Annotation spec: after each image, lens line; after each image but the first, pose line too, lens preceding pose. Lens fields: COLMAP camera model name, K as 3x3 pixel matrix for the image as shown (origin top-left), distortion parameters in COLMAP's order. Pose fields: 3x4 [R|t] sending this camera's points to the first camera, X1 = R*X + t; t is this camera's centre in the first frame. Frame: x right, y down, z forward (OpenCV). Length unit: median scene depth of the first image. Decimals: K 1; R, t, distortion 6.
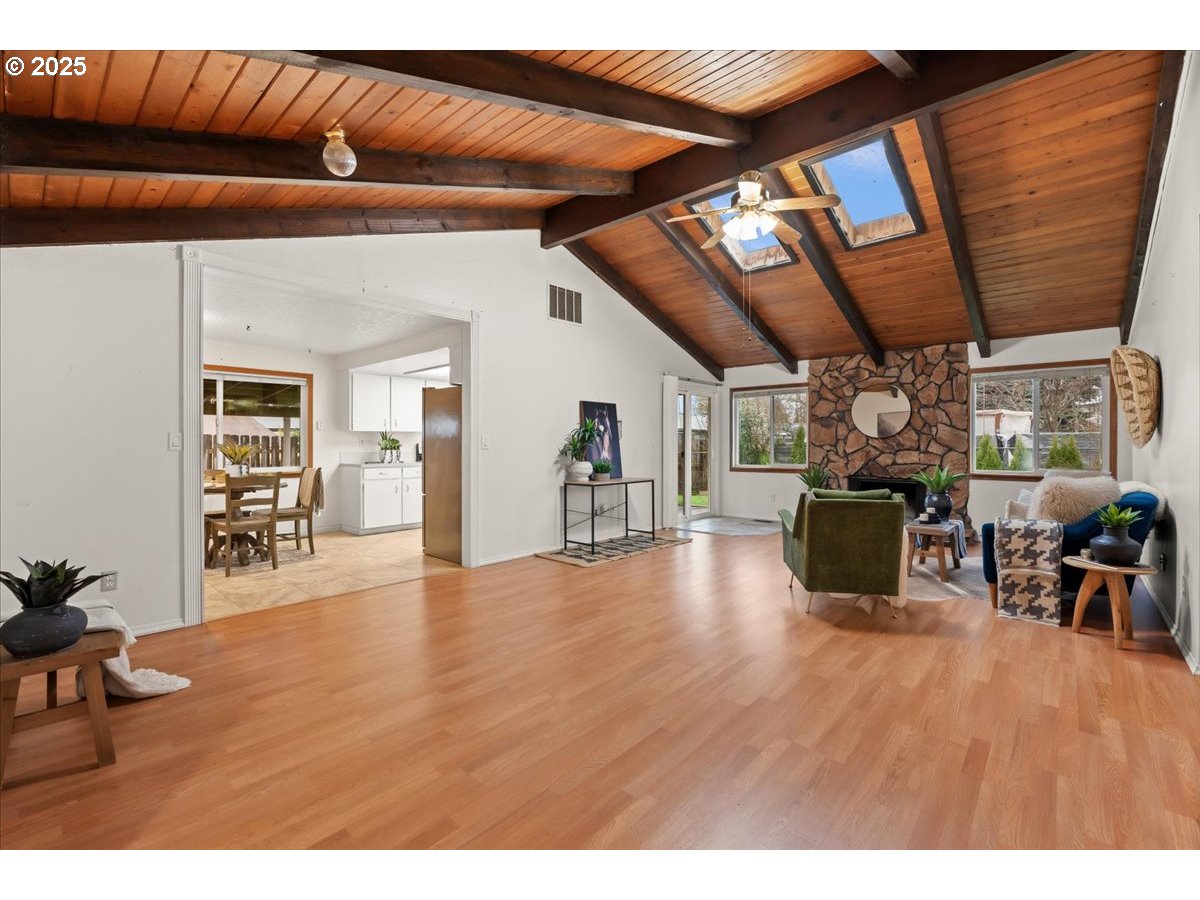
lens RADIAL K [[528.1, 0, 595.4], [0, 528.1, 445.1], [0, 0, 1]] dist [-0.009187, 0.003254]
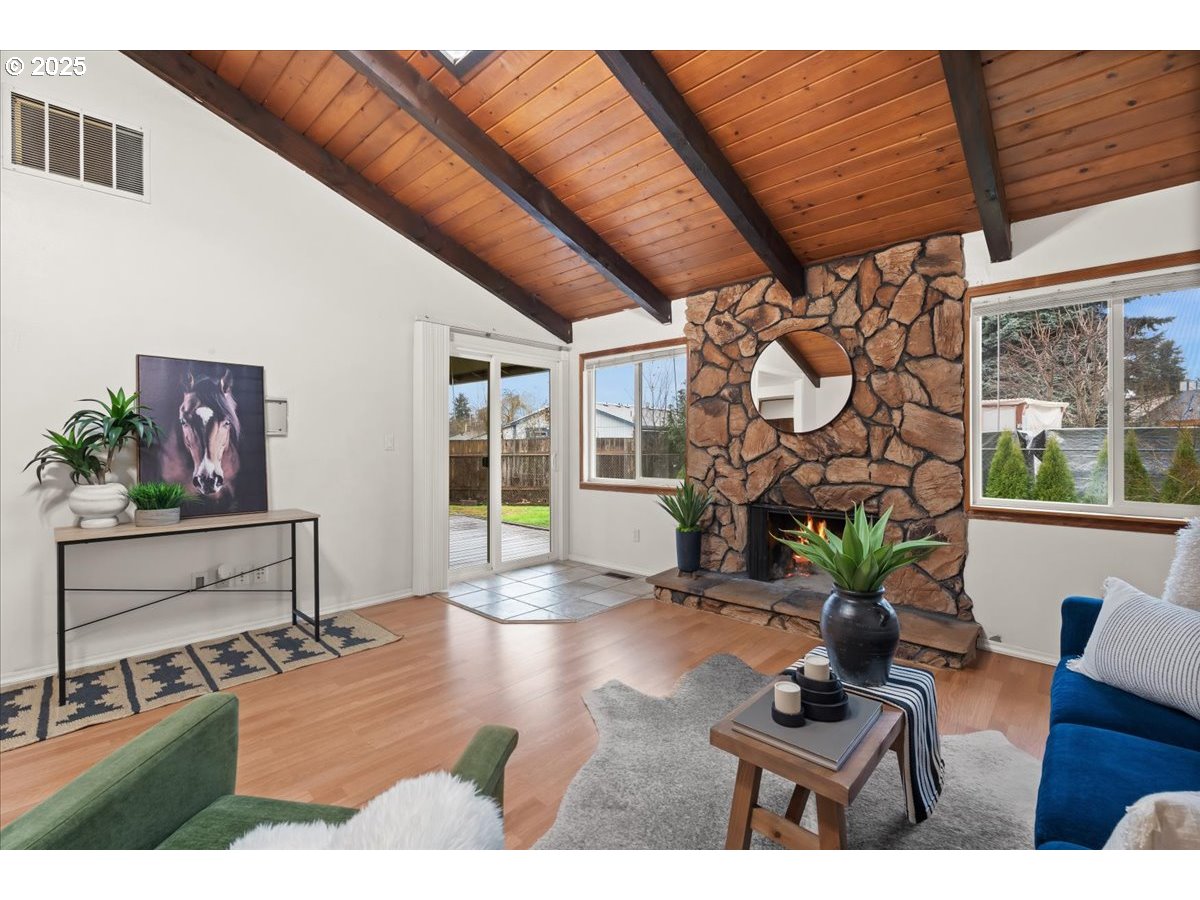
lens RADIAL K [[528.1, 0, 593.9], [0, 528.1, 441.8], [0, 0, 1]] dist [-0.009187, 0.003254]
pose [[0.999729, -0.000687, -0.023275, 0.374254], [0.000558, 0.999984, -0.005571, -0.002143], [0.023278, 0.005556, 0.999714, 0.503385]]
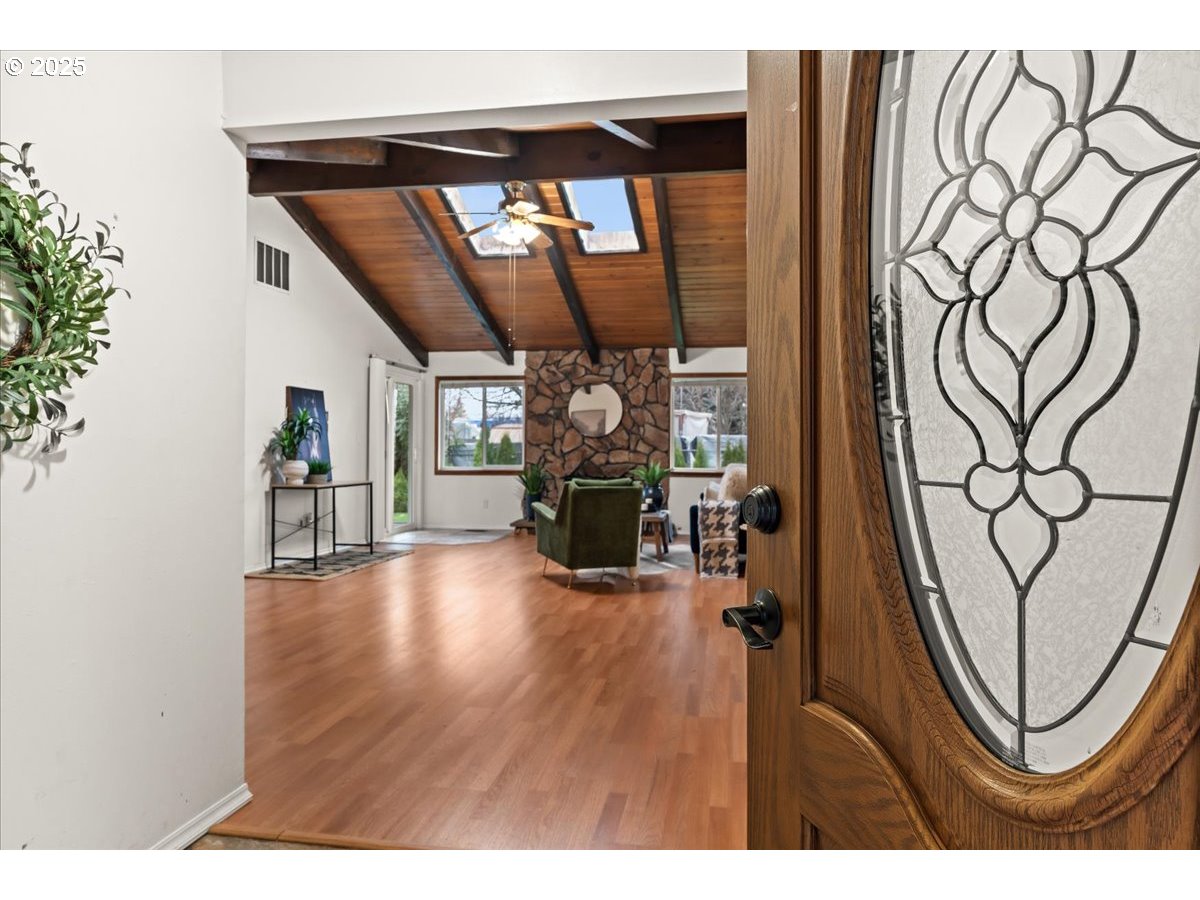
lens RADIAL K [[789.1, 0, 597.8], [0, 789.1, 444.9], [0, 0, 1]] dist [0.041202, -0.009700]
pose [[0.846927, 0.007883, 0.531651, -0.256777], [-0.005762, 0.999967, -0.005648, 0.009951], [-0.531679, 0.001720, 0.846944, -0.270158]]
